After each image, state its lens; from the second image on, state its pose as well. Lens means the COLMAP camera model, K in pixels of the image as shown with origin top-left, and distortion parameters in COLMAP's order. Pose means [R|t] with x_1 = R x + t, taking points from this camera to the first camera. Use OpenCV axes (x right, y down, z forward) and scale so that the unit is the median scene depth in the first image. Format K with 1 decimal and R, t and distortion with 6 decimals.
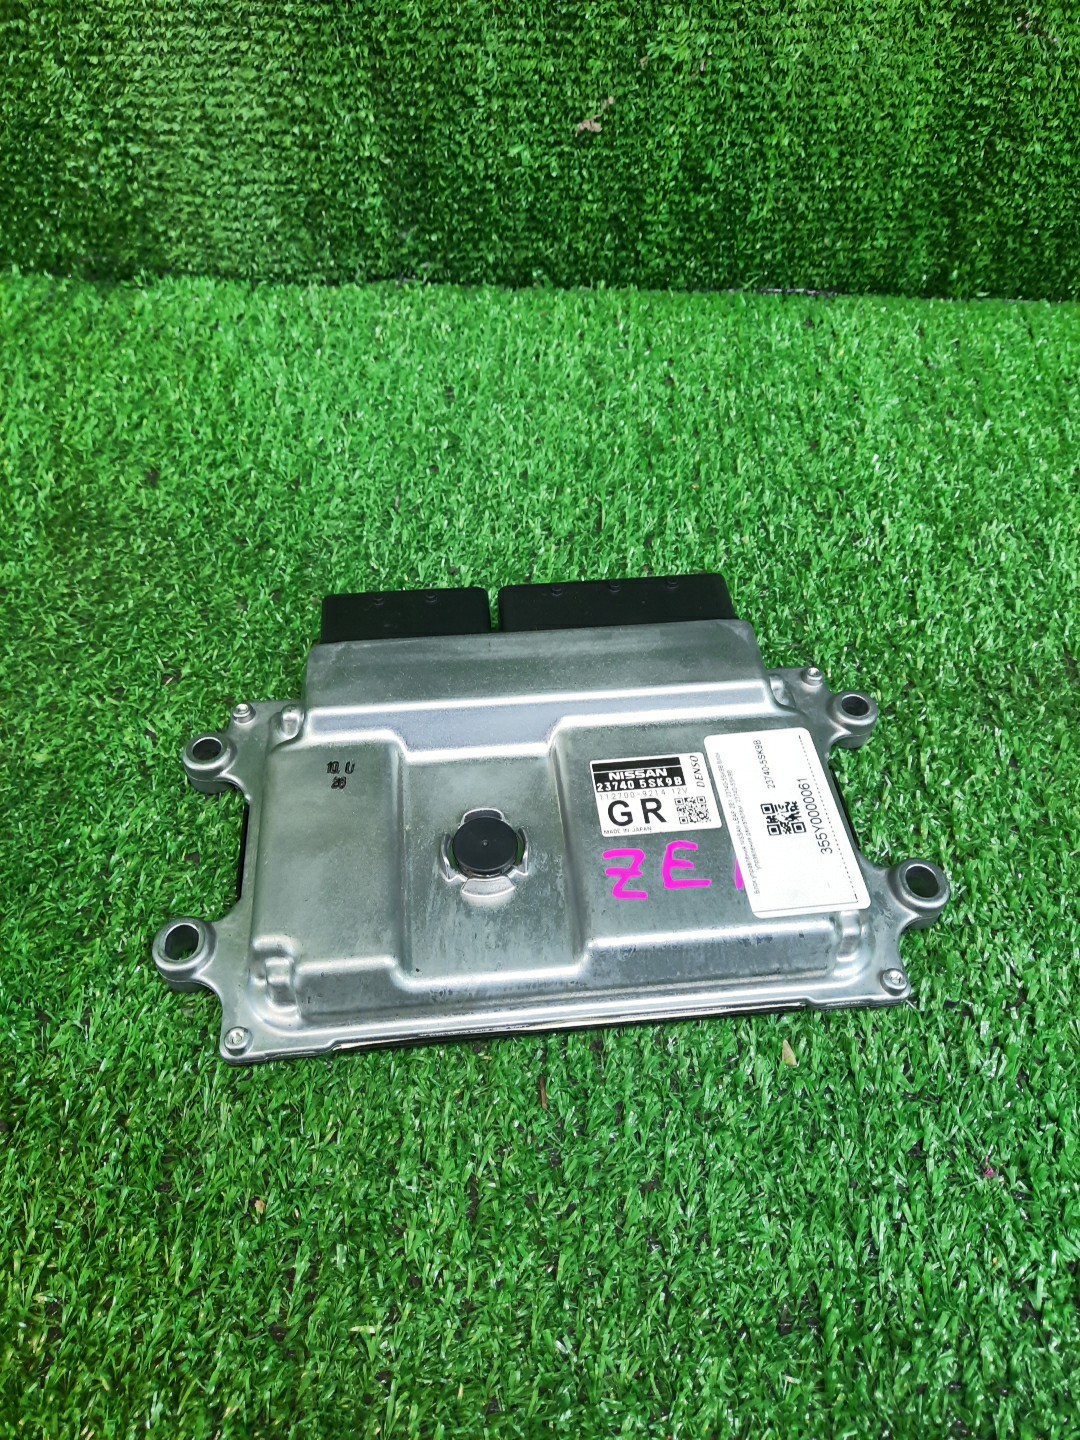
lens RADIAL K [[1094.0, 0, 540.0], [0, 1094.0, 720.0], [0, 0, 1]] dist [0.051388, -0.042108]
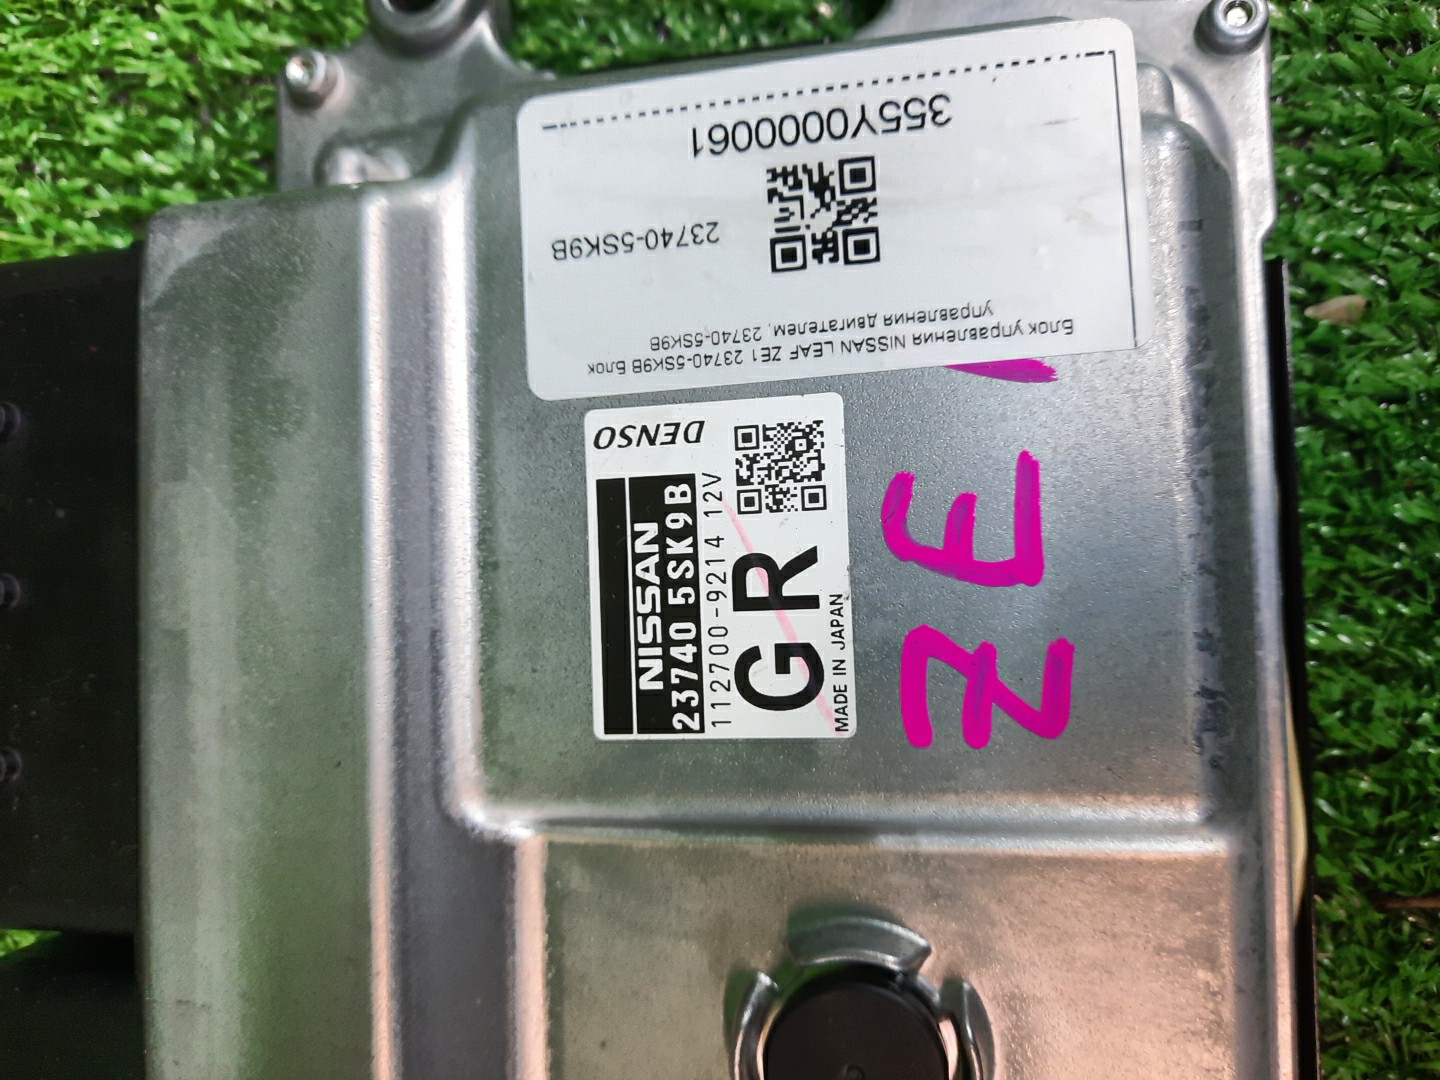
lens RADIAL K [[1053.3, 0, 720.5], [0, 1053.3, 498.1], [0, 0, 1]] dist [0.044309, -0.053813]
pose [[0.064297, -0.997833, 0.013991, 0.084935], [0.885600, 0.063516, 0.460084, -0.061358], [-0.459976, -0.017191, 0.887765, 0.487724]]
